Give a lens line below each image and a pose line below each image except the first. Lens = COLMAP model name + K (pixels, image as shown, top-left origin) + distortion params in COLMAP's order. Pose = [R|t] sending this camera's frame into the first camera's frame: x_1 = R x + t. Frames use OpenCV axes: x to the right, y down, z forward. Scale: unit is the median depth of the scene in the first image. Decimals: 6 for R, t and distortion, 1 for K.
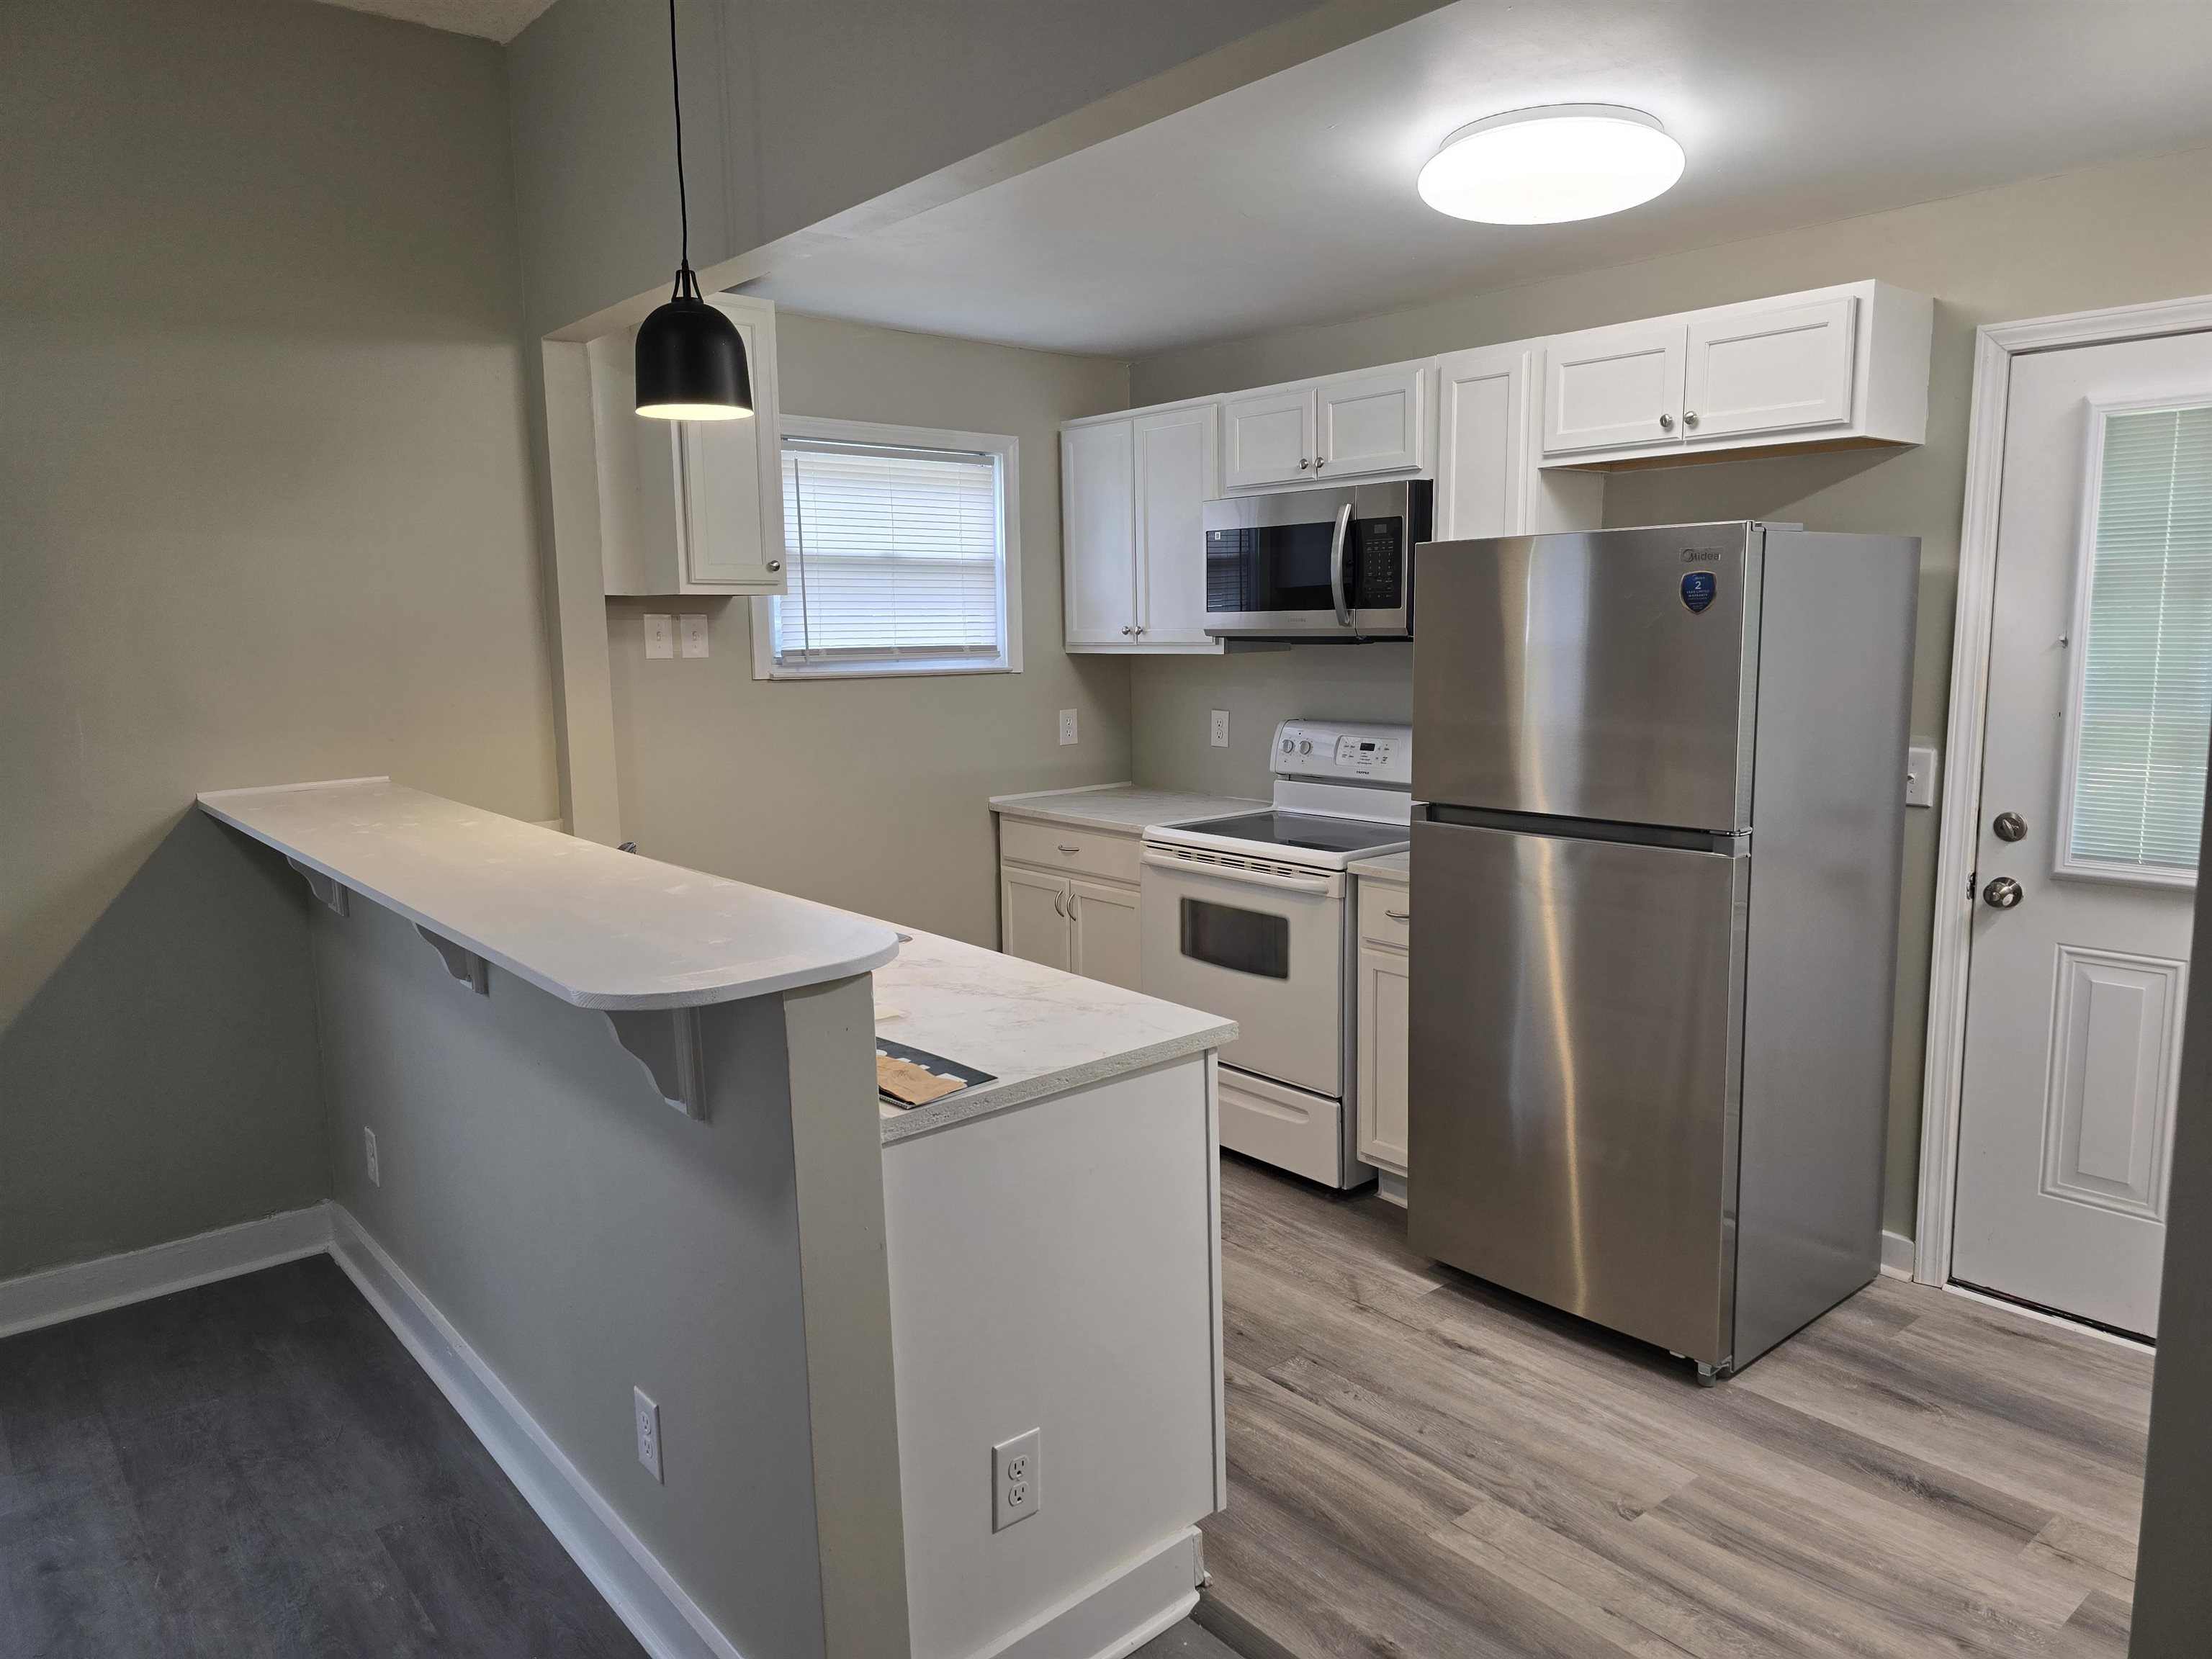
lens RADIAL K [[1445.8, 0, 1104.1], [0, 1445.8, 809.2], [0, 0, 1]] dist [0.042752, -0.031104]
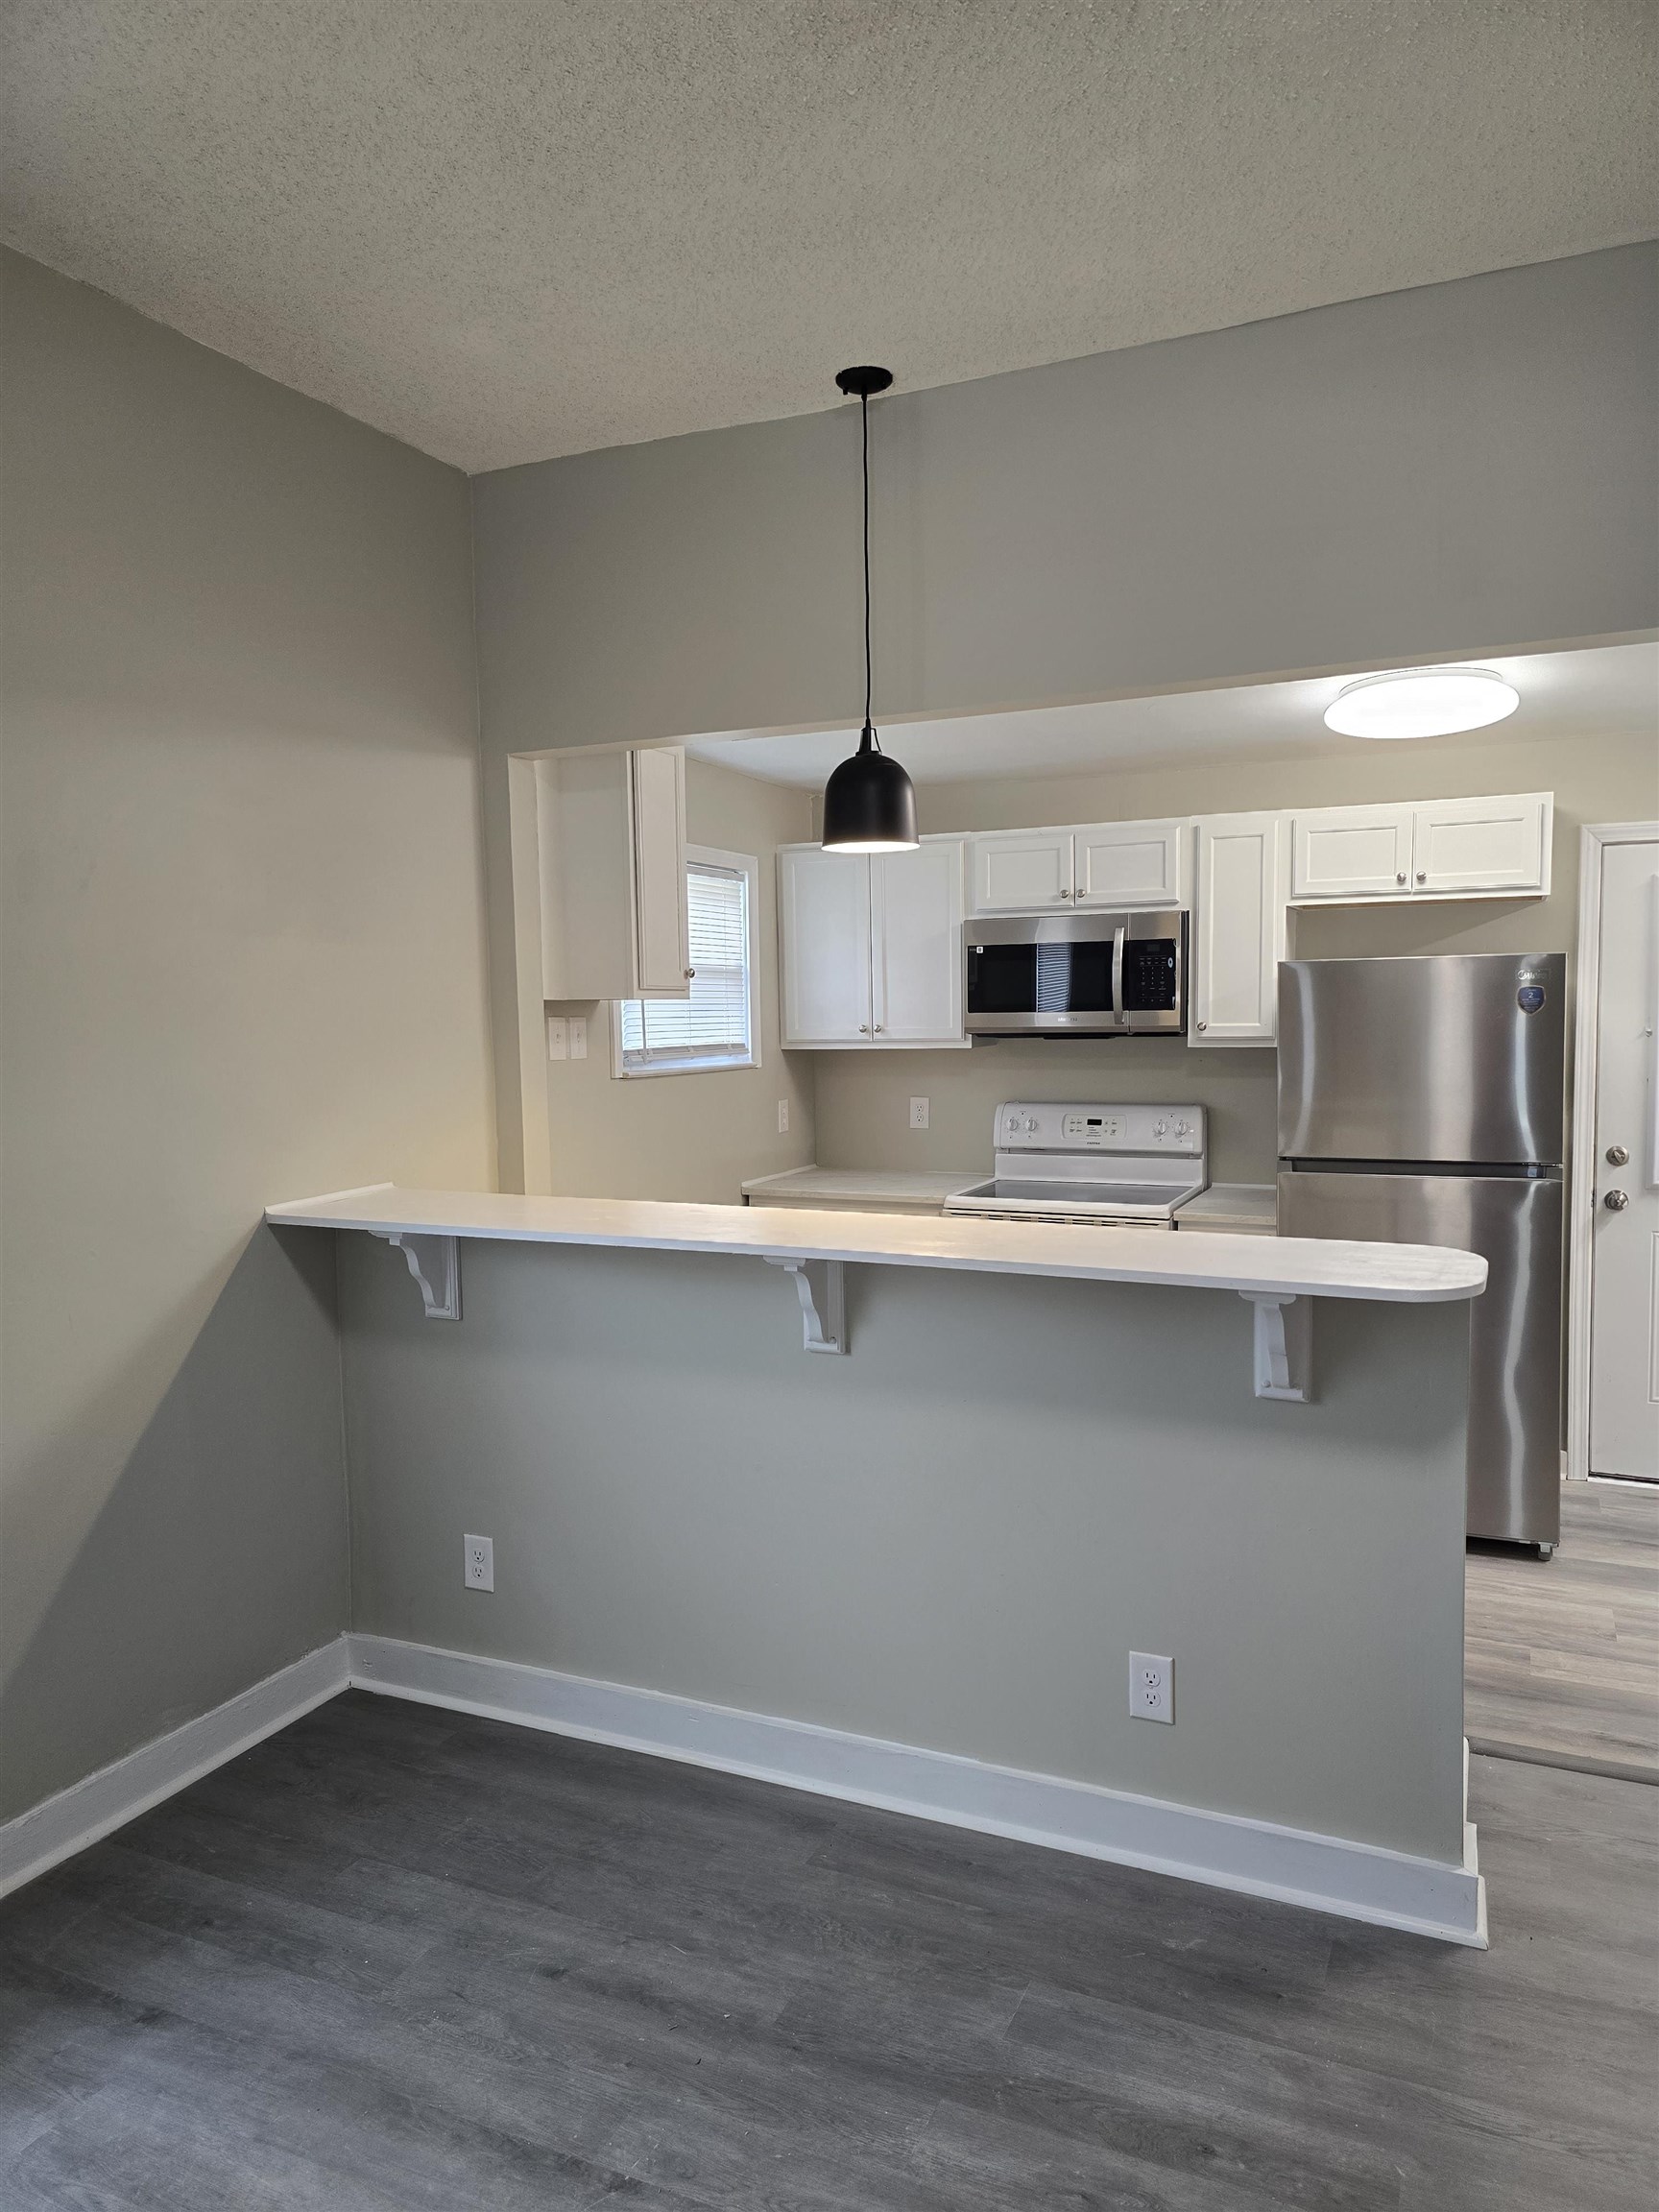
lens RADIAL K [[1441.0, 0, 829.5], [0, 1441.0, 1106.0], [0, 0, 1]] dist [0.075302, -0.071787]
pose [[0.906132, -0.029292, 0.421980, -0.612016], [0.057687, 0.996836, -0.054677, -0.002955], [-0.419043, 0.073887, 0.904955, -0.015548]]
